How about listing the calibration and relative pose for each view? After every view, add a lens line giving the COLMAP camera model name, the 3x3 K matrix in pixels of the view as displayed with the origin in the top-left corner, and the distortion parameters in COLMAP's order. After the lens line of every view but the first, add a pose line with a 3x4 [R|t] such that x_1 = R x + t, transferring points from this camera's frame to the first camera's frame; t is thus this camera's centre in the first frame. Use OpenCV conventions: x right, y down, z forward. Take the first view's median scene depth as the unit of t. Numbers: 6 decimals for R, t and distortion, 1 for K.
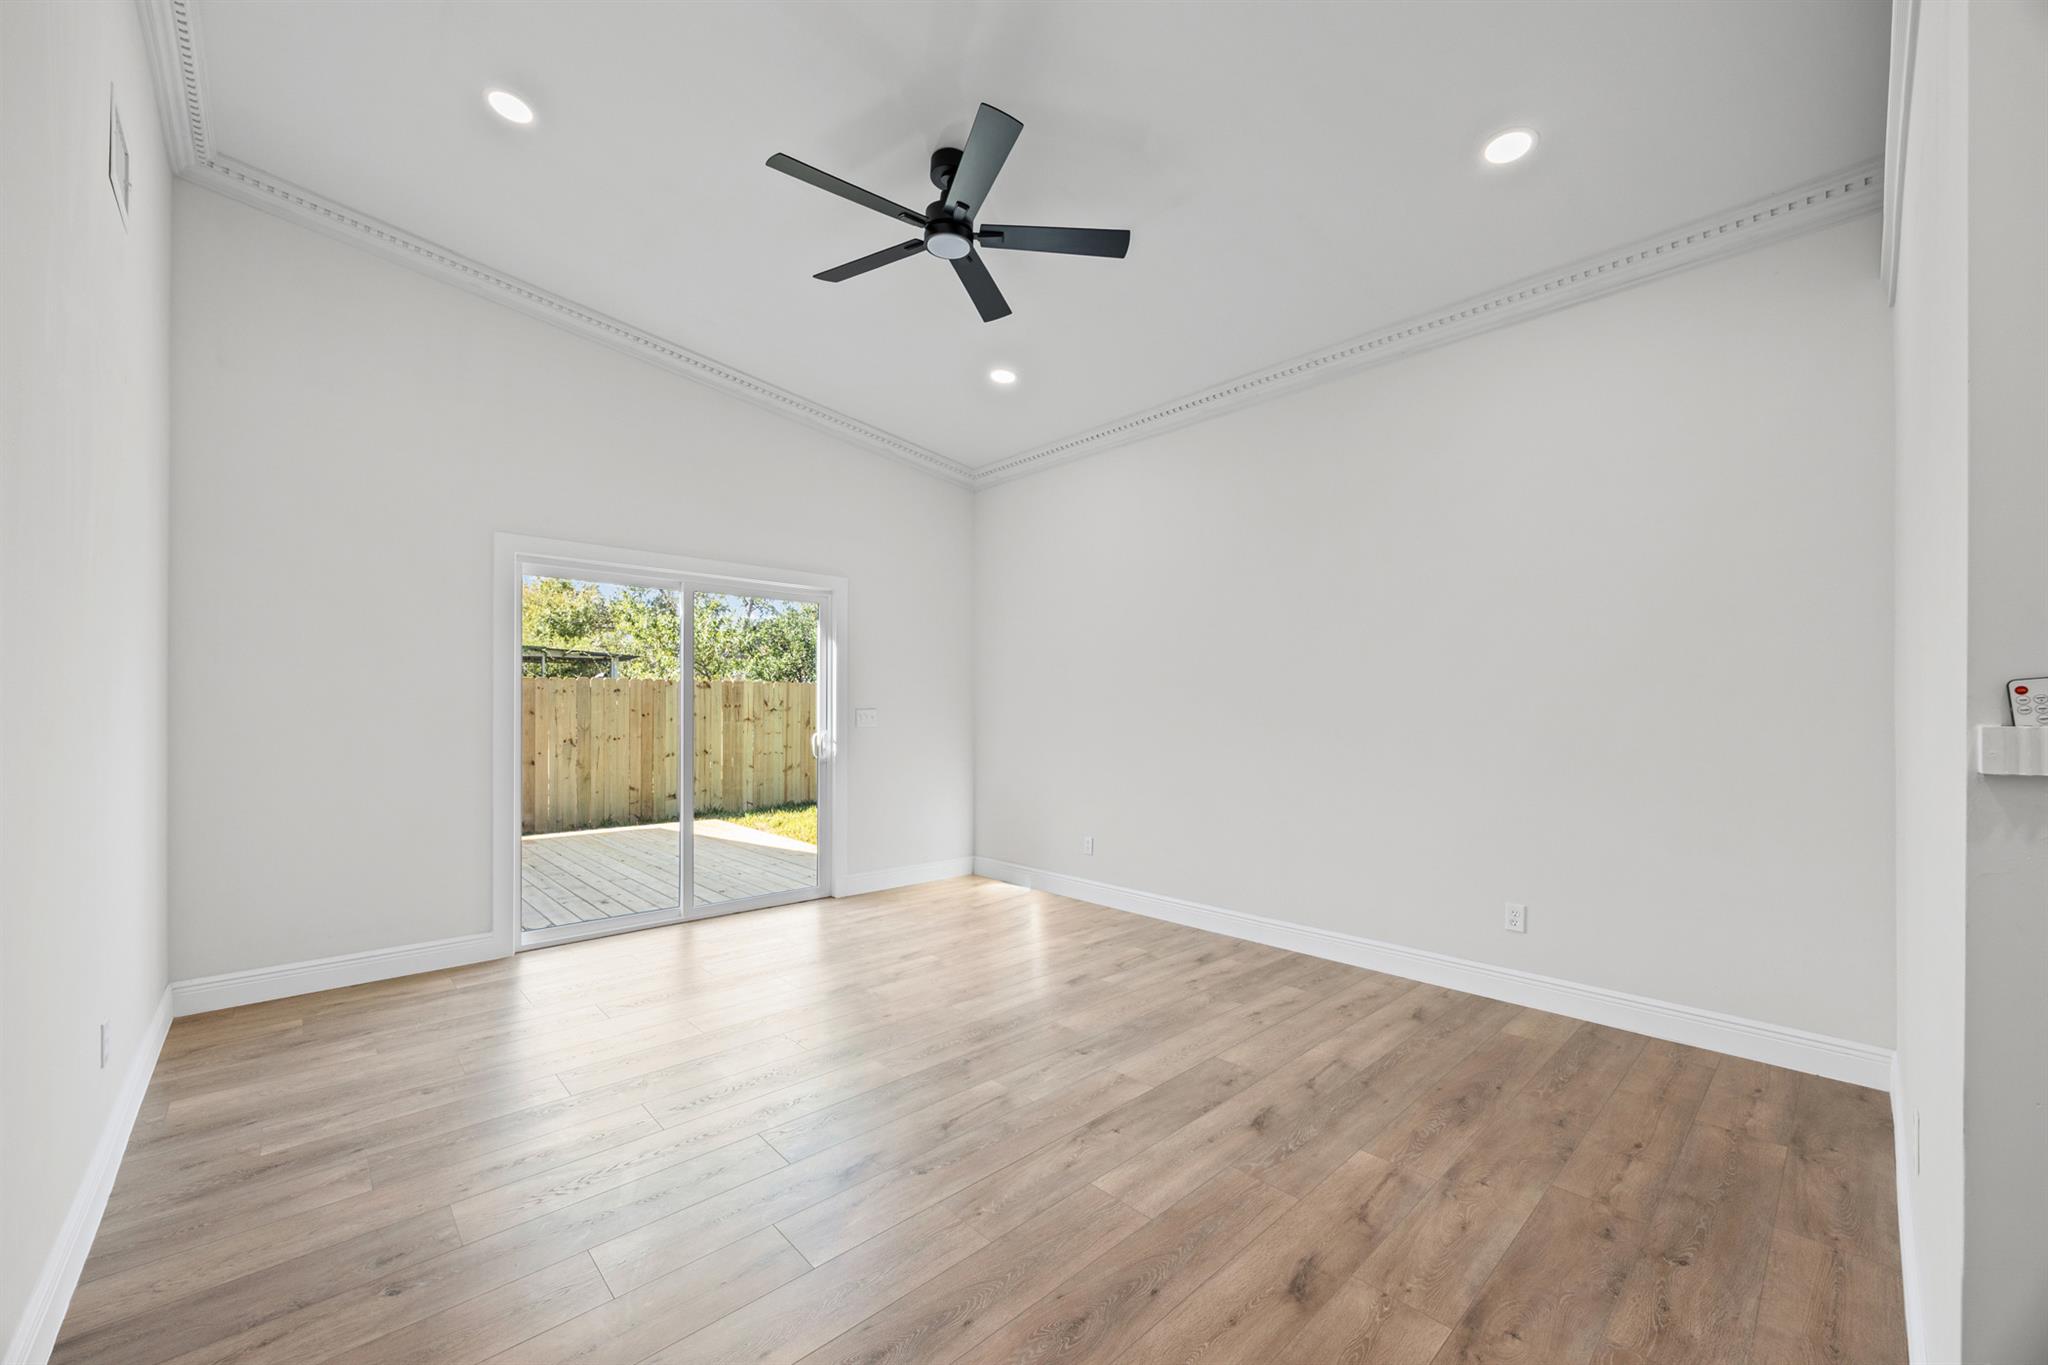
lens RADIAL K [[819.8, 0, 1024.0], [0, 819.8, 699.2], [0, 0, 1]] dist [-0.007868, 0.000789]
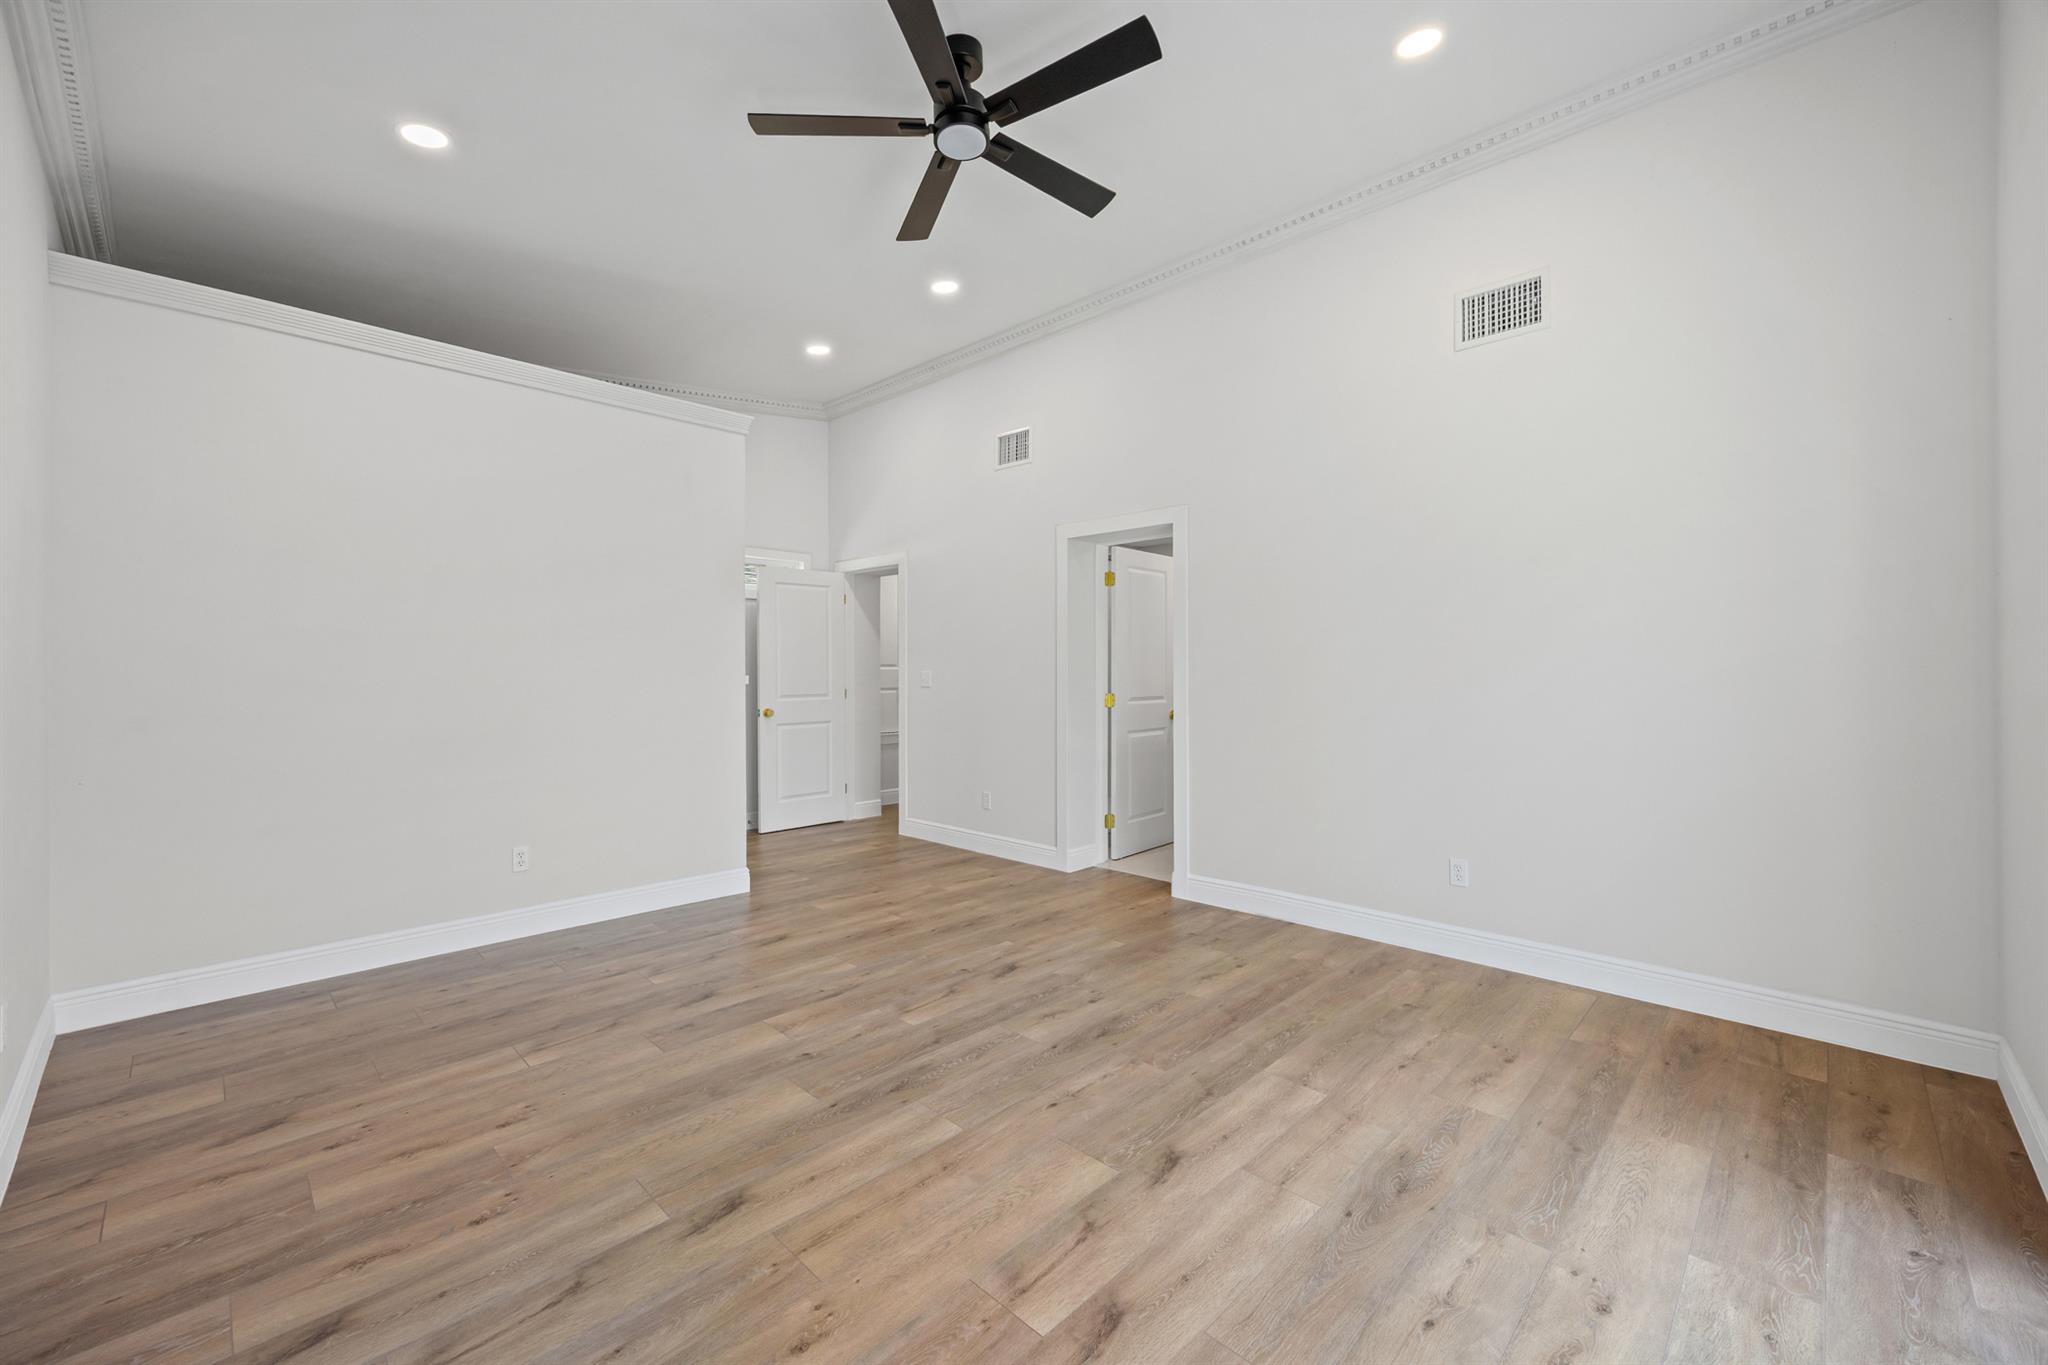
lens RADIAL K [[819.8, 0, 1024.8], [0, 819.8, 685.3], [0, 0, 1]] dist [-0.007868, 0.000789]
pose [[-0.998744, 0.001310, -0.050090, -0.133274], [0.001330, 0.999999, -0.000347, 0.031535], [0.050089, -0.000413, -0.998745, 2.087491]]
